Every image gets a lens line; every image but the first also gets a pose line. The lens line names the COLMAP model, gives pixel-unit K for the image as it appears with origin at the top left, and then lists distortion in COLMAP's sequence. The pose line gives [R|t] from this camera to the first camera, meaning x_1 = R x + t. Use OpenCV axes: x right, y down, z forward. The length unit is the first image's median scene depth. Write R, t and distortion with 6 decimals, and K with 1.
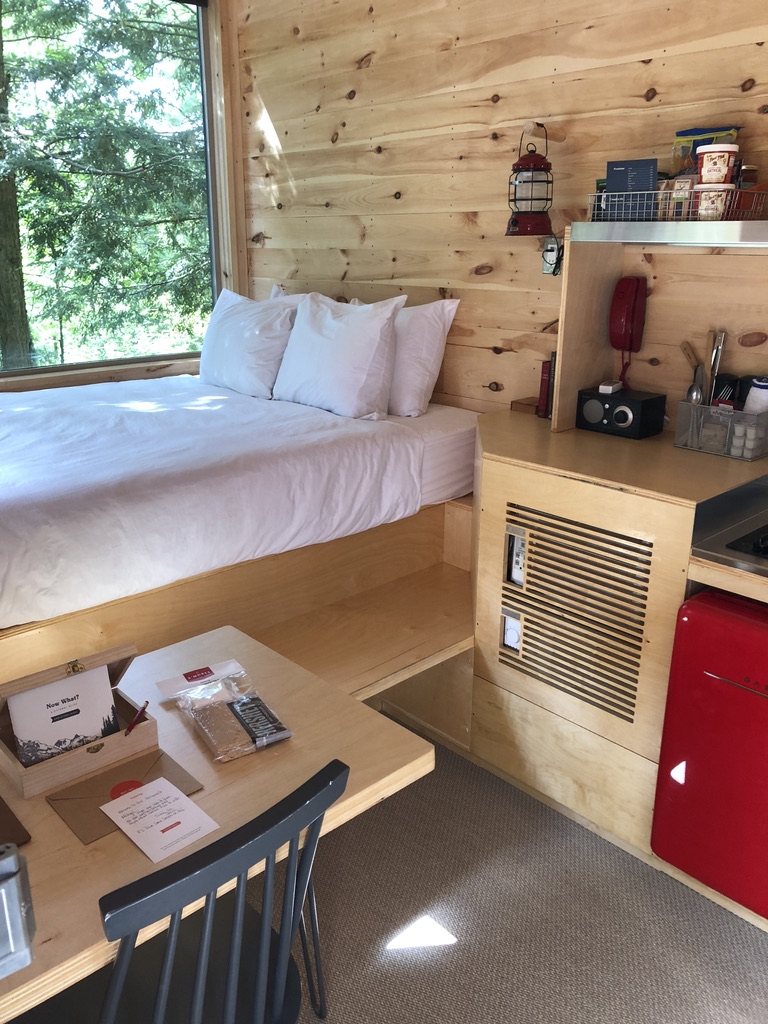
lens RADIAL K [[837.7, 0, 384.0], [0, 837.7, 512.0], [0, 0, 1]] dist [-0.001786, 0.006003]
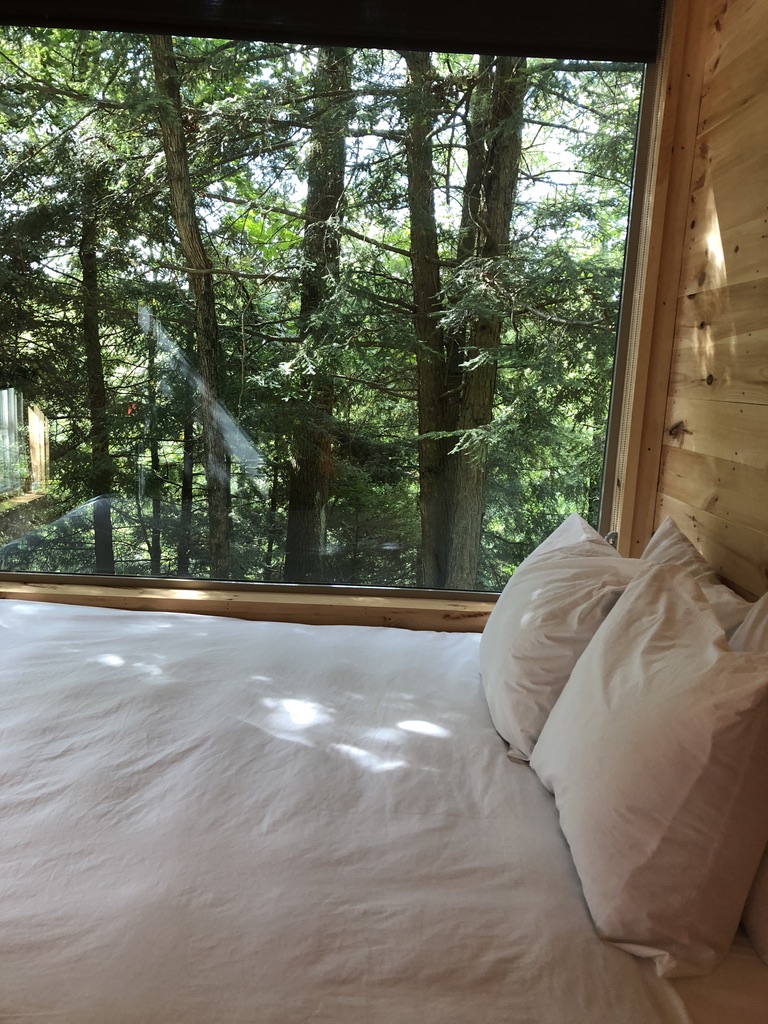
lens RADIAL K [[841.9, 0, 384.0], [0, 841.9, 512.0], [0, 0, 1]] dist [-0.007207, 0.006175]
pose [[0.751492, 0.150741, -0.642290, 0.132032], [-0.259229, 0.962713, -0.077360, -0.312797], [0.606680, 0.224636, 0.762547, 0.802382]]
